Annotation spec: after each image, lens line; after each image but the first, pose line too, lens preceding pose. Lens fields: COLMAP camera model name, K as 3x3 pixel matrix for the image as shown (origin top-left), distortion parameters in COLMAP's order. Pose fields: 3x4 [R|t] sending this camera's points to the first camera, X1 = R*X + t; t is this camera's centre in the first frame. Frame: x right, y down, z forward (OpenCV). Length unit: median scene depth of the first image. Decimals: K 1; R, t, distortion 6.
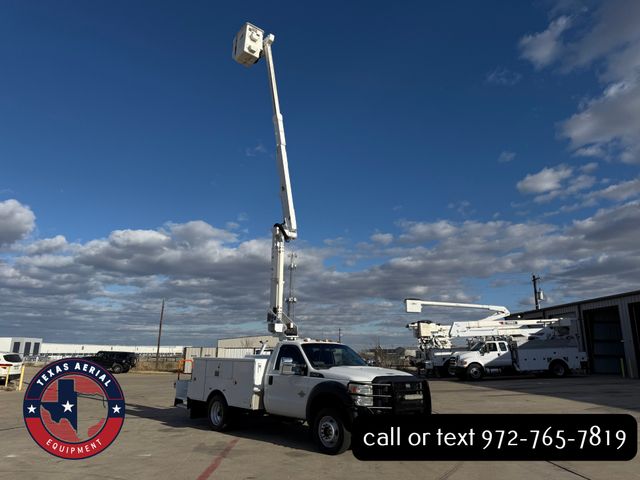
lens RADIAL K [[454.3, 0, 325.3], [0, 454.3, 238.2], [0, 0, 1]] dist [0.115984, -0.156546]
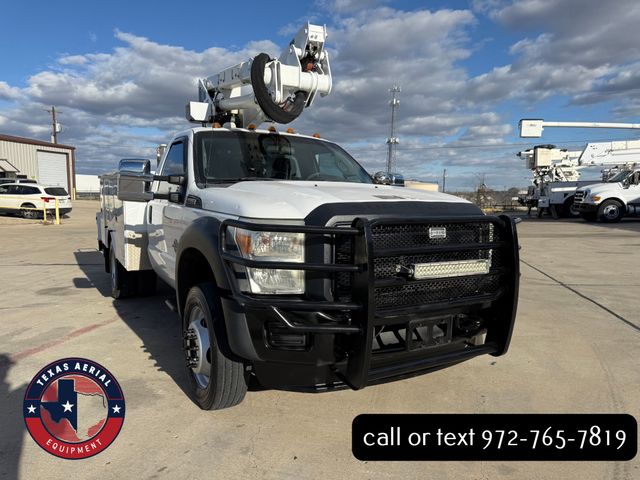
lens RADIAL K [[454.9, 0, 313.5], [0, 454.9, 246.7], [0, 0, 1]] dist [0.002835, -0.003897]
pose [[0.967244, 0.028274, -0.252268, 0.045061], [0.061984, 0.937389, 0.342723, 0.056872], [0.246164, -0.347134, 0.904932, 0.181404]]
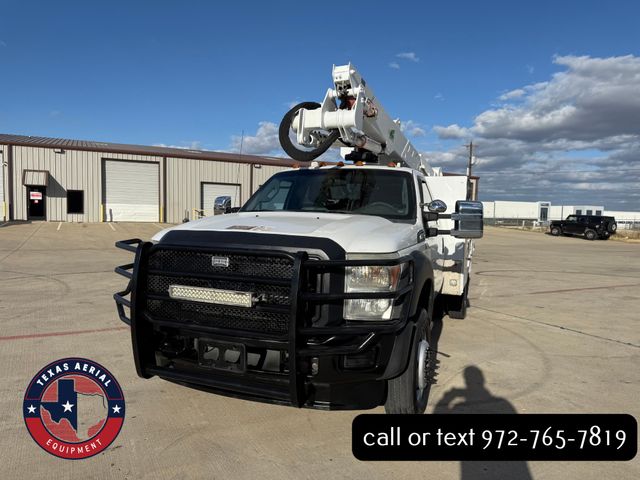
lens RADIAL K [[450.4, 0, 320.0], [0, 450.4, 240.0], [0, 0, 1]] dist [0.071541, -0.077432]
pose [[0.416639, 0.050867, -0.907648, 0.126575], [0.205004, 0.967457, 0.148322, 0.069836], [0.885655, -0.247868, 0.392653, 0.240569]]
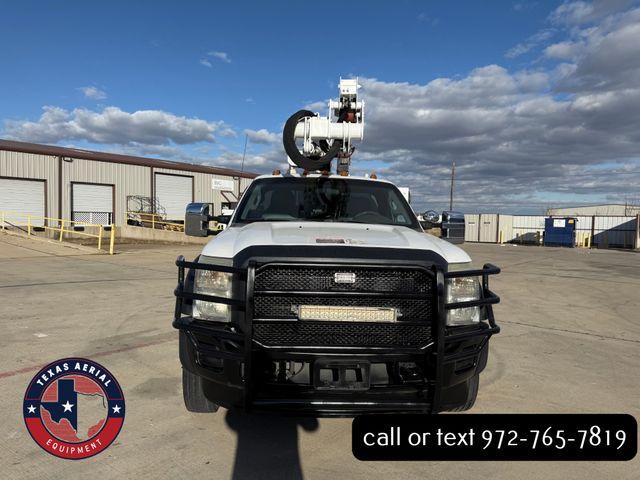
lens RADIAL K [[451.7, 0, 316.2], [0, 451.7, 241.2], [0, 0, 1]] dist [0.076447, -0.095572]
pose [[0.744142, 0.039858, -0.666831, 0.094290], [0.147729, 0.963685, 0.222458, 0.057539], [0.651482, -0.264050, 0.711230, 0.198114]]
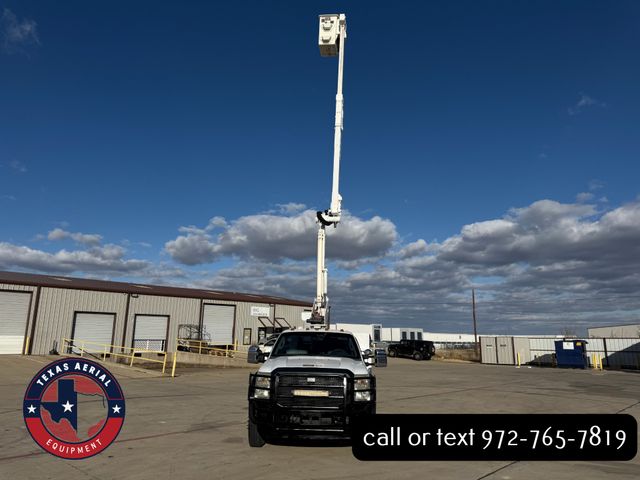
lens RADIAL K [[455.2, 0, 320.0], [0, 455.2, 240.0], [0, 0, 1]] dist [0.102363, -0.139588]
pose [[0.694443, -0.152928, -0.703109, 0.211340], [0.170790, 0.984261, -0.045394, 0.027463], [0.698985, -0.088560, 0.709632, 0.110325]]
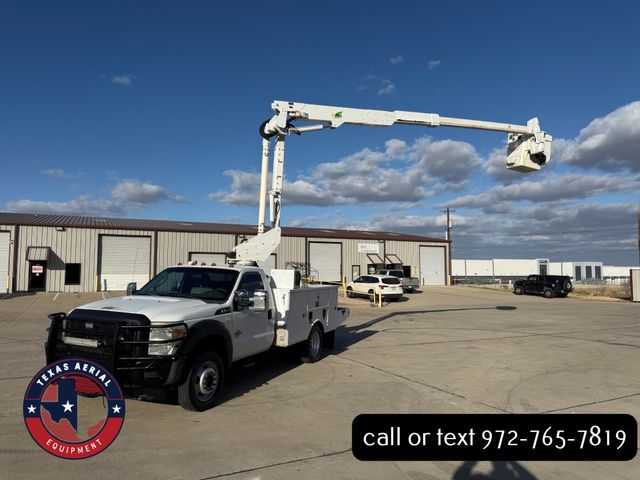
lens RADIAL K [[449.5, 0, 322.6], [0, 449.5, 240.9], [0, 0, 1]] dist [0.116303, -0.132508]
pose [[0.406488, -0.076921, -0.910412, 0.238154], [0.226762, 0.973765, 0.018973, 0.066793], [0.885069, -0.214159, 0.413267, 0.266740]]
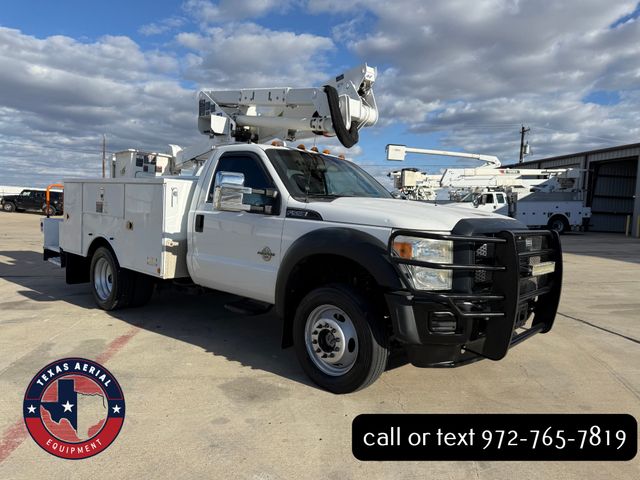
lens RADIAL K [[451.7, 0, 316.2], [0, 451.7, 241.2], [0, 0, 1]] dist [0.076447, -0.095572]
pose [[0.997515, 0.028020, 0.064640, -0.008692], [-0.046880, 0.948884, 0.312126, 0.051447], [-0.052590, -0.314380, 0.947839, 0.159890]]
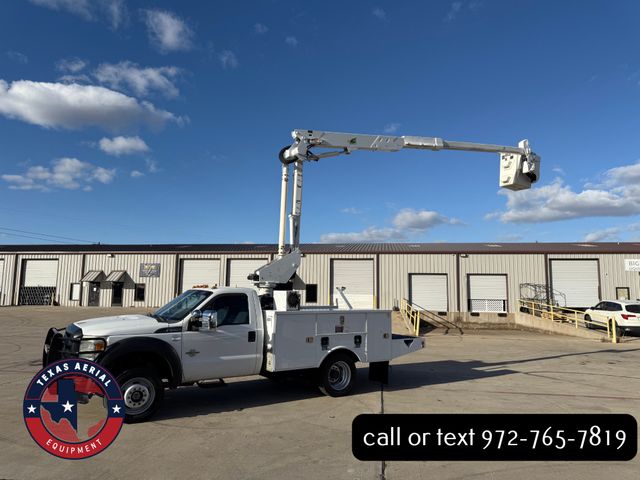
lens RADIAL K [[454.3, 0, 325.3], [0, 454.3, 238.2], [0, 0, 1]] dist [0.115984, -0.156546]
pose [[-0.189980, -0.131098, -0.972996, 0.237890], [0.226369, 0.958493, -0.173344, 0.103046], [0.955335, -0.253188, -0.152418, 0.415379]]
